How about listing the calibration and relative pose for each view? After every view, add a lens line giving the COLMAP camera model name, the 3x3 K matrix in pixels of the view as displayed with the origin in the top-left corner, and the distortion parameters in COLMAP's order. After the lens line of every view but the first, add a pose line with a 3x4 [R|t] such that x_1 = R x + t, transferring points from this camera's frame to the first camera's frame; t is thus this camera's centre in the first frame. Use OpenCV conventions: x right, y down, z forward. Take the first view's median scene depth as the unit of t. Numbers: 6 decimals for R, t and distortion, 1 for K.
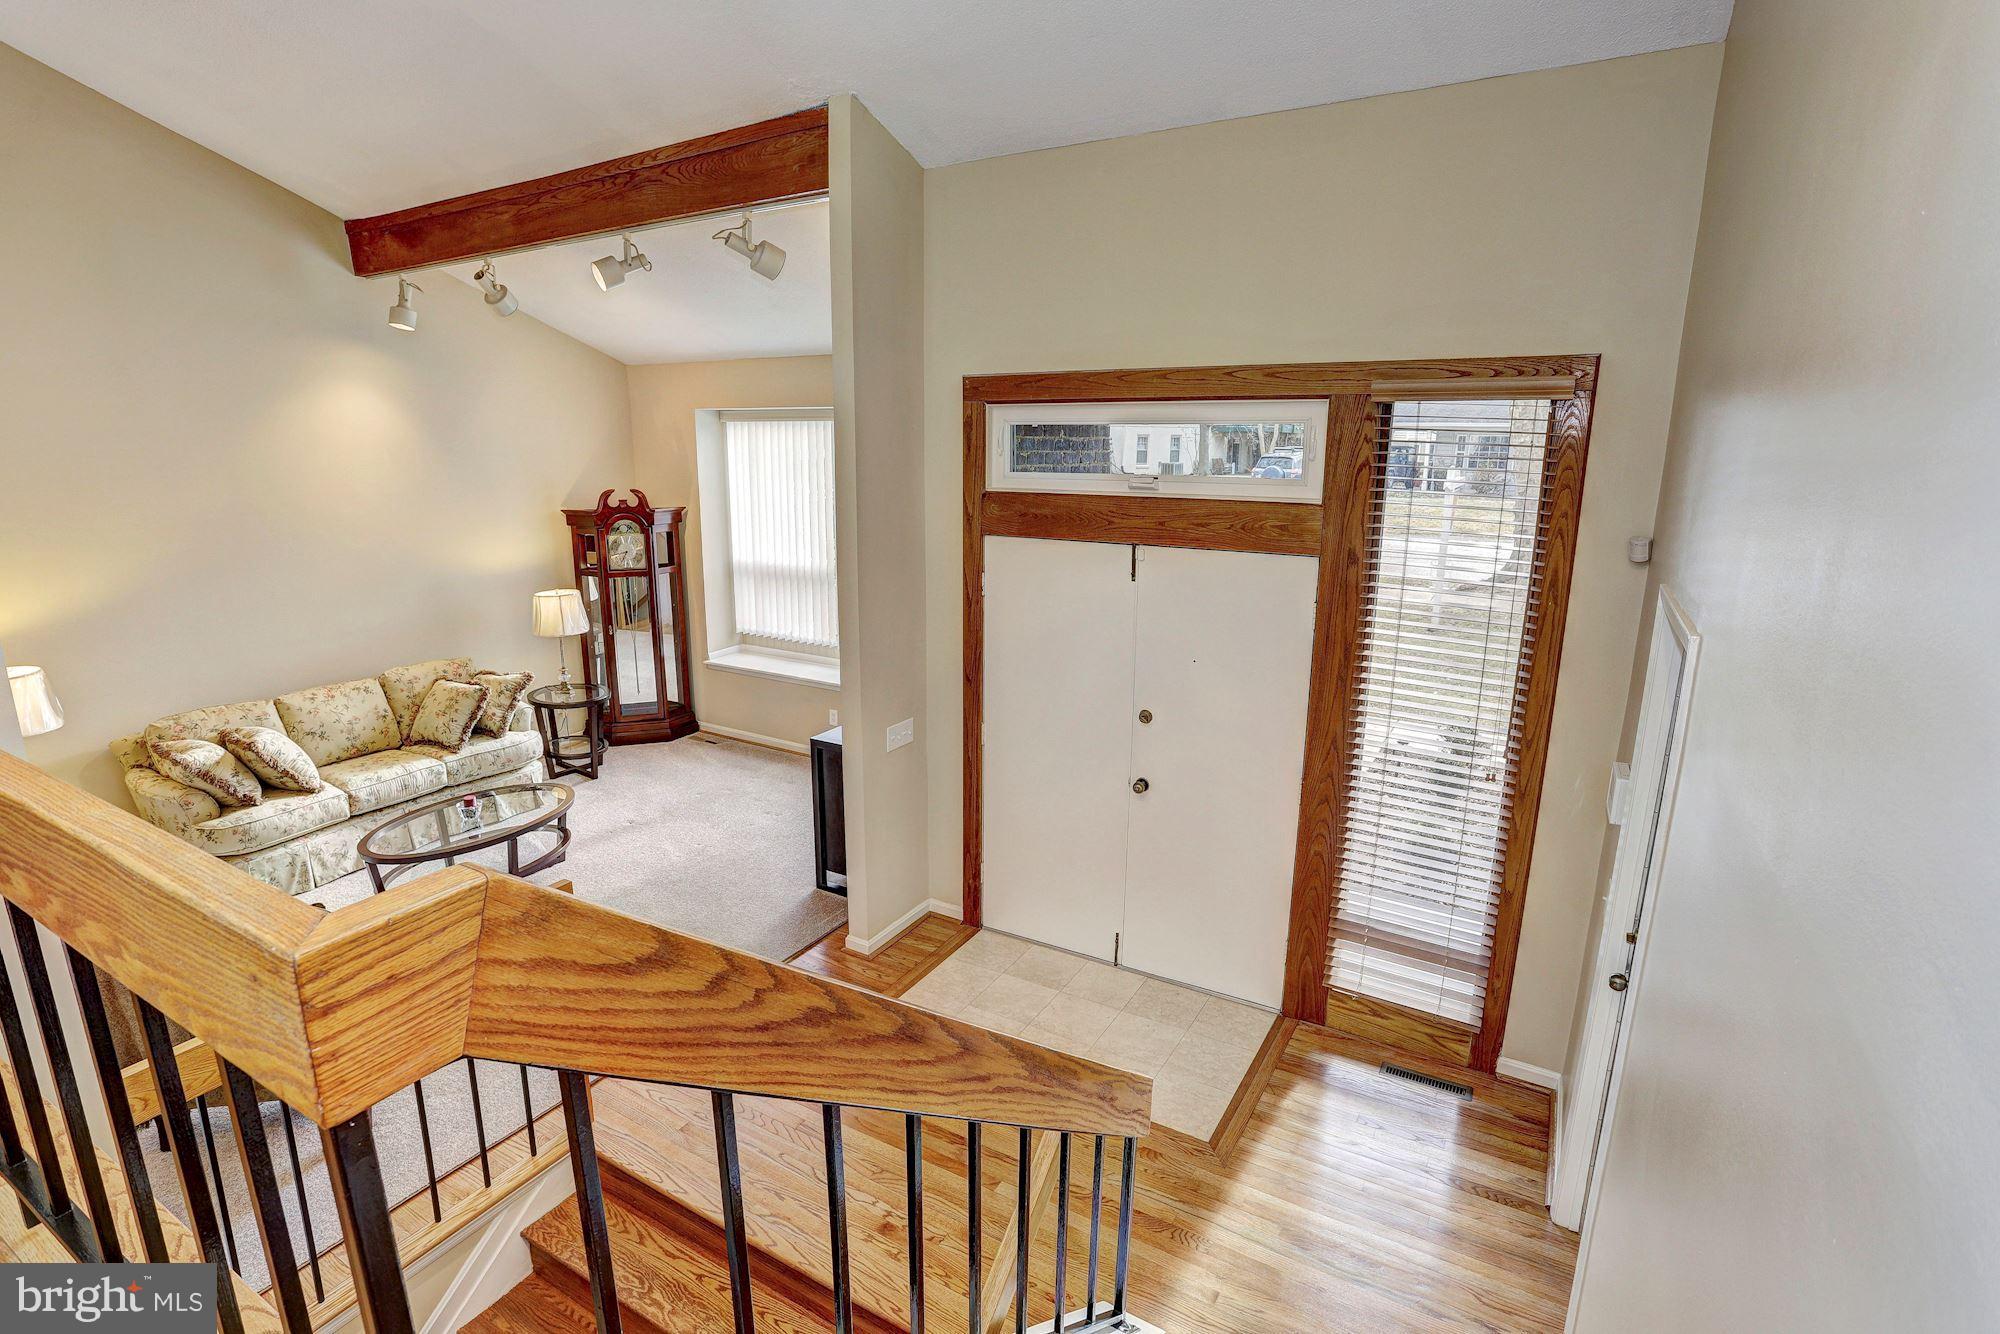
lens RADIAL K [[985.8, 0, 989.8], [0, 985.8, 659.8], [0, 0, 1]] dist [-0.063048, 0.034162]
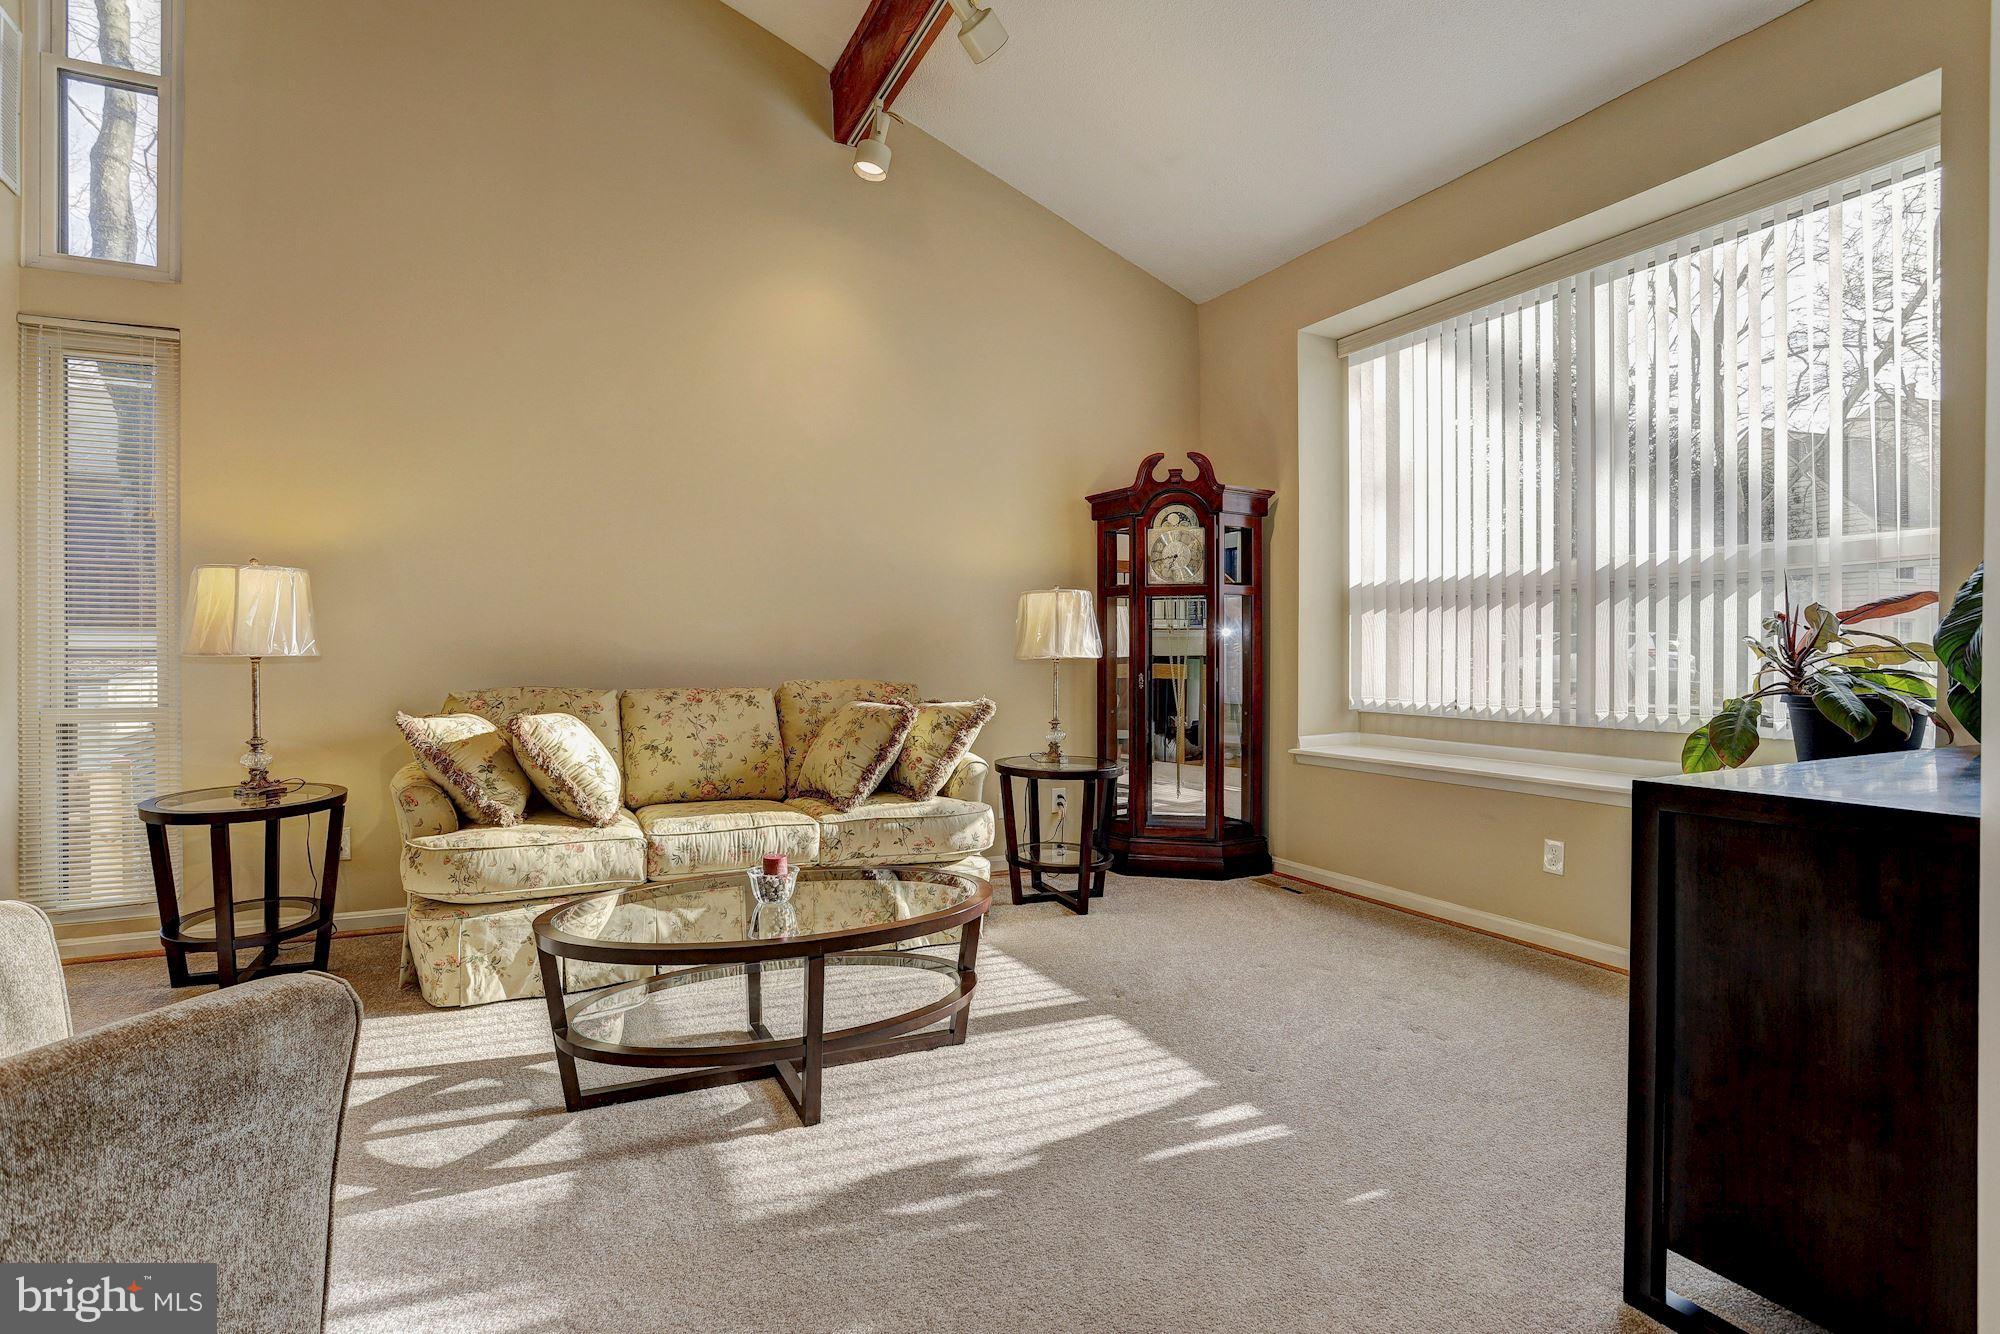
lens RADIAL K [[985.8, 0, 989.8], [0, 985.8, 659.8], [0, 0, 1]] dist [-0.063048, 0.034162]
pose [[0.835030, -0.003310, -0.550195, -0.135597], [-0.123796, 0.973211, -0.193739, 0.094996], [0.536097, 0.229889, 0.812250, 0.474870]]
